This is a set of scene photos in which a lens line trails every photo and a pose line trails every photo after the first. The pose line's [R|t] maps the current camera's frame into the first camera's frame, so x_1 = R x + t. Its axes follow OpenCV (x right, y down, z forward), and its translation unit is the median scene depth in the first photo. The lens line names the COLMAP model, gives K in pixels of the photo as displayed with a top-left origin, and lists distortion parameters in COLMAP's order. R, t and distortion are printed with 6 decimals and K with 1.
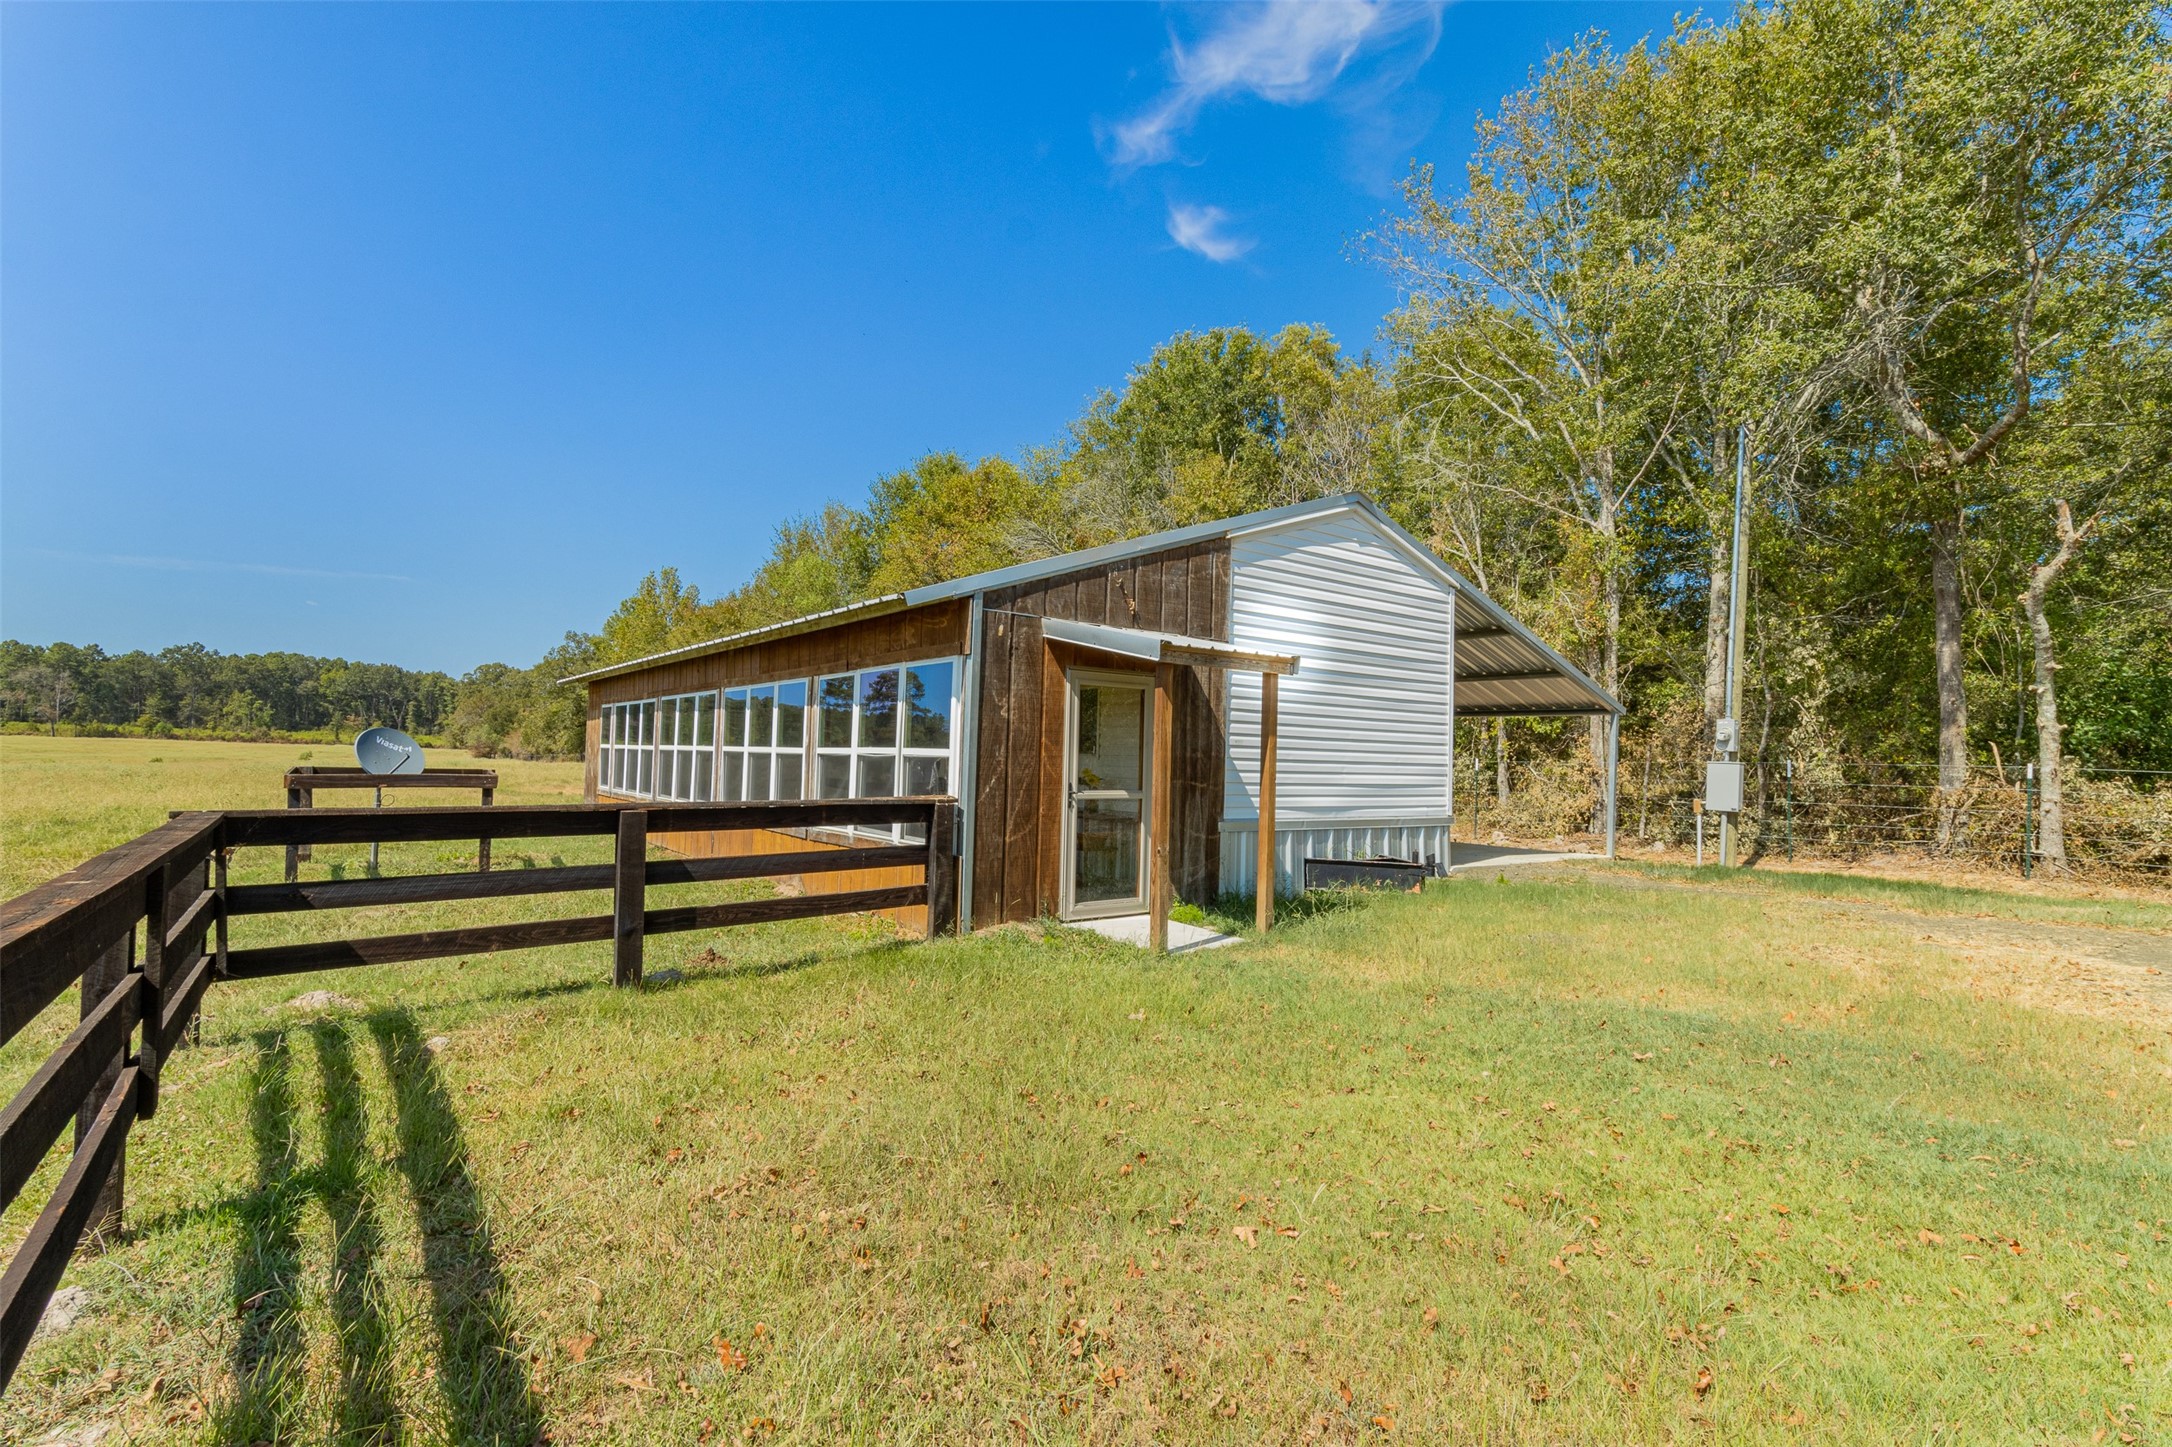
lens RADIAL K [[1002.0, 0, 1088.4], [0, 1002.0, 726.5], [0, 0, 1]] dist [-0.048547, 0.002224]
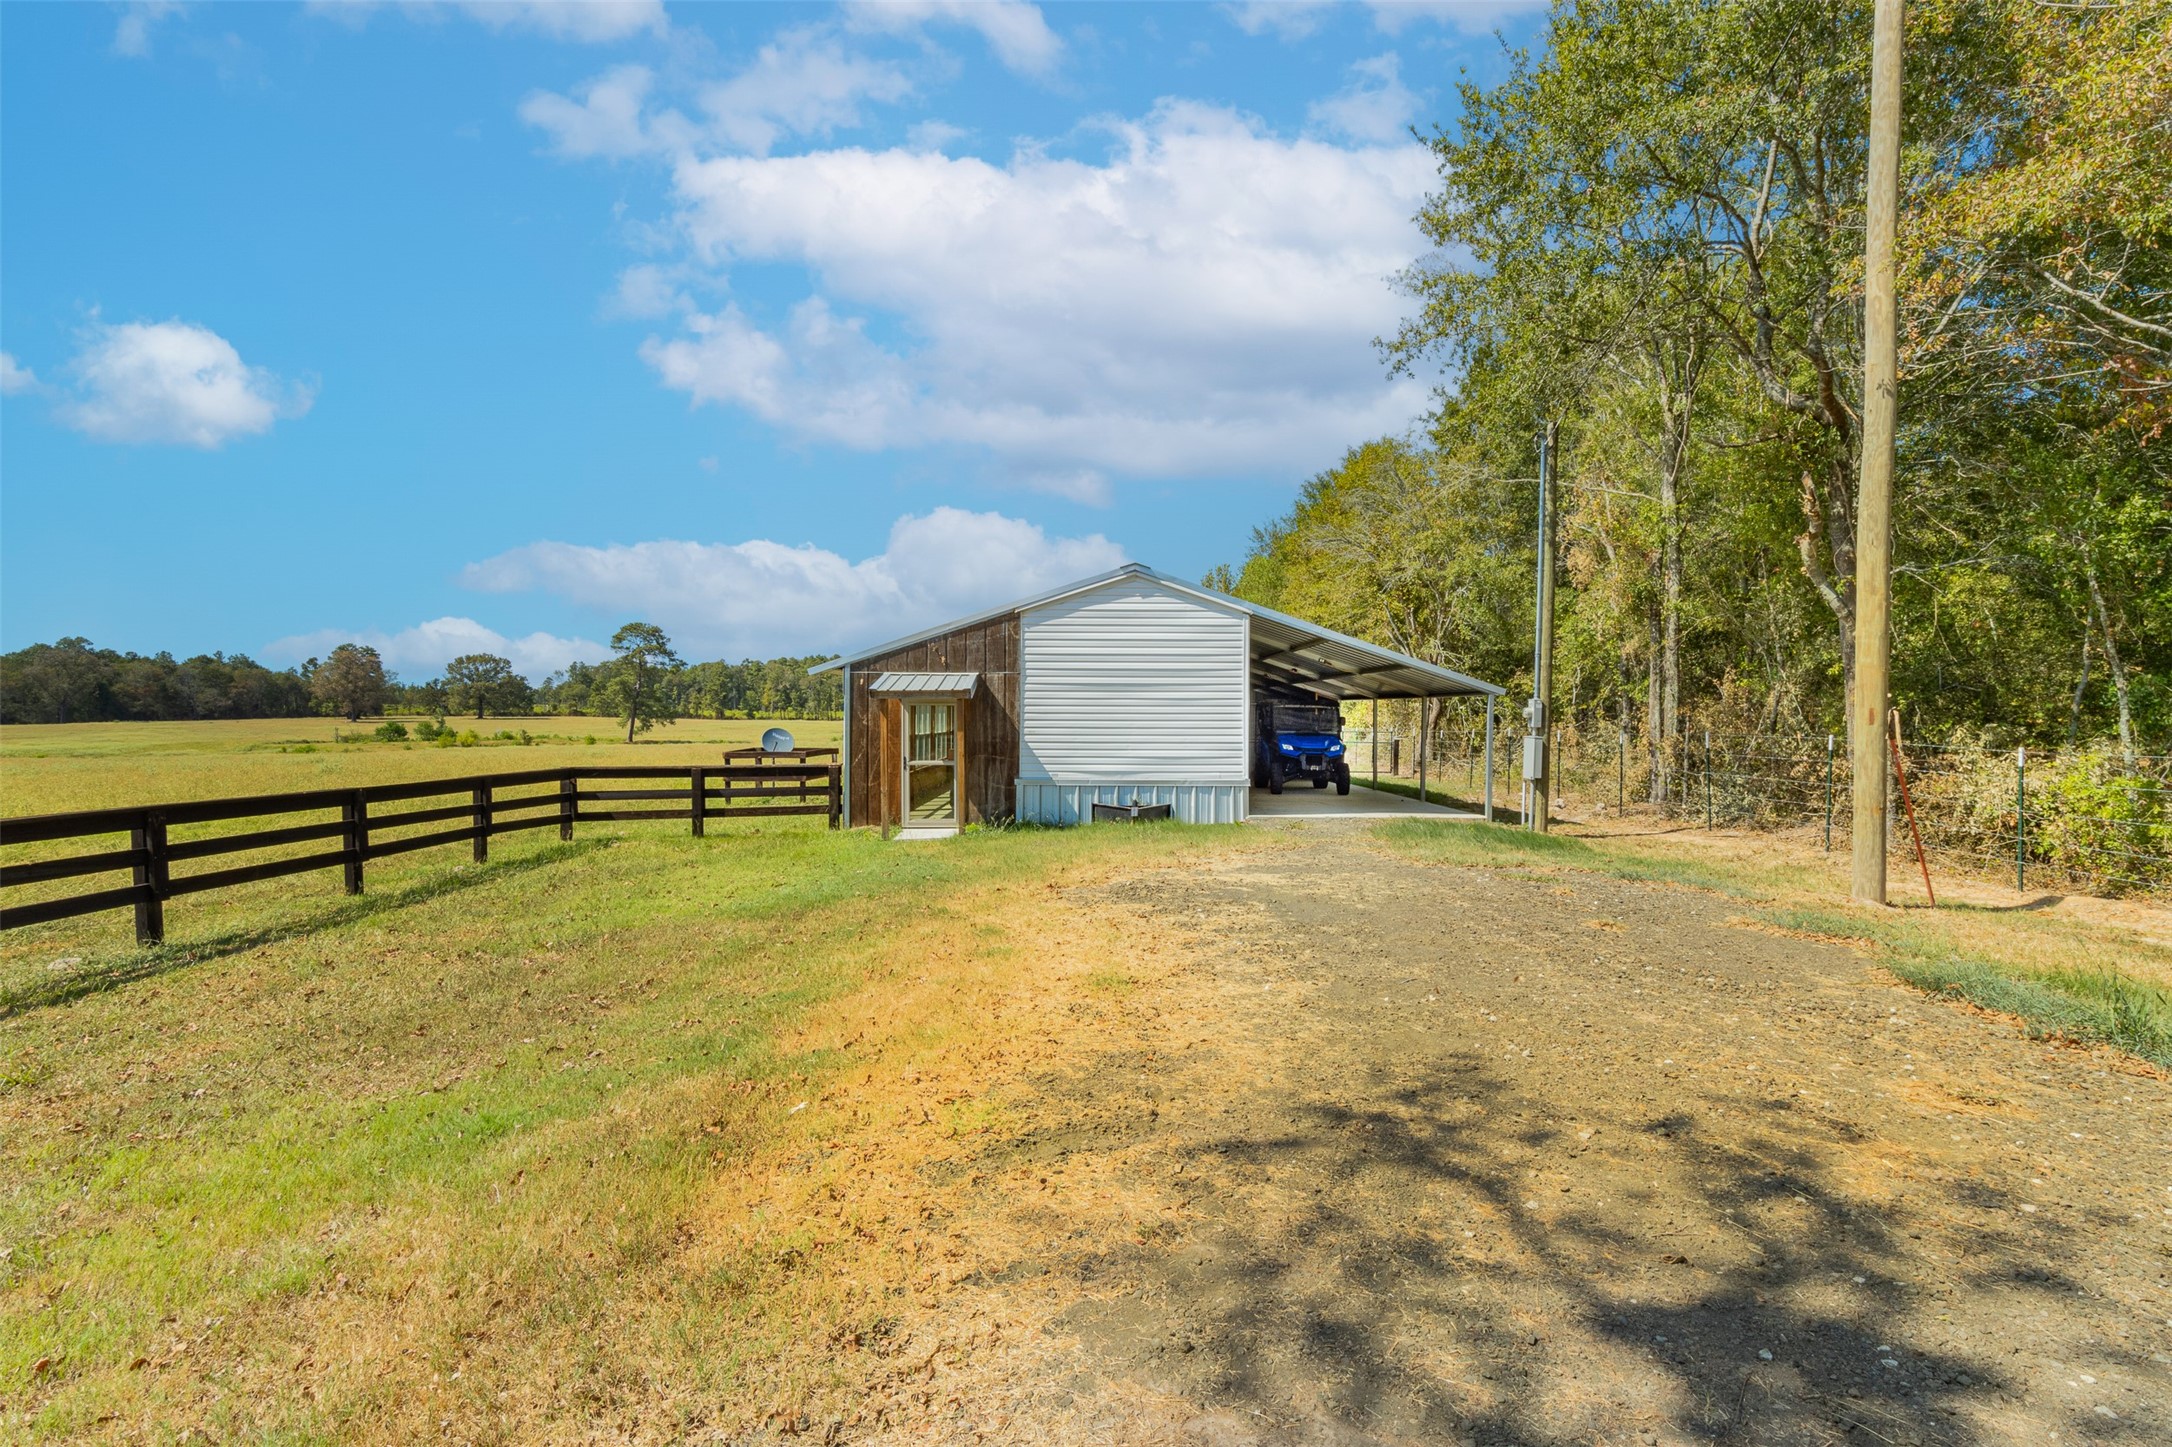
lens RADIAL K [[1002.0, 0, 1086.0], [0, 1002.0, 726.0], [0, 0, 1]] dist [-0.048547, 0.002224]
pose [[0.810770, -0.015583, -0.585157, 1.286337], [0.035902, 0.999087, 0.023138, -0.031954], [0.584262, -0.039768, 0.810590, -0.332002]]
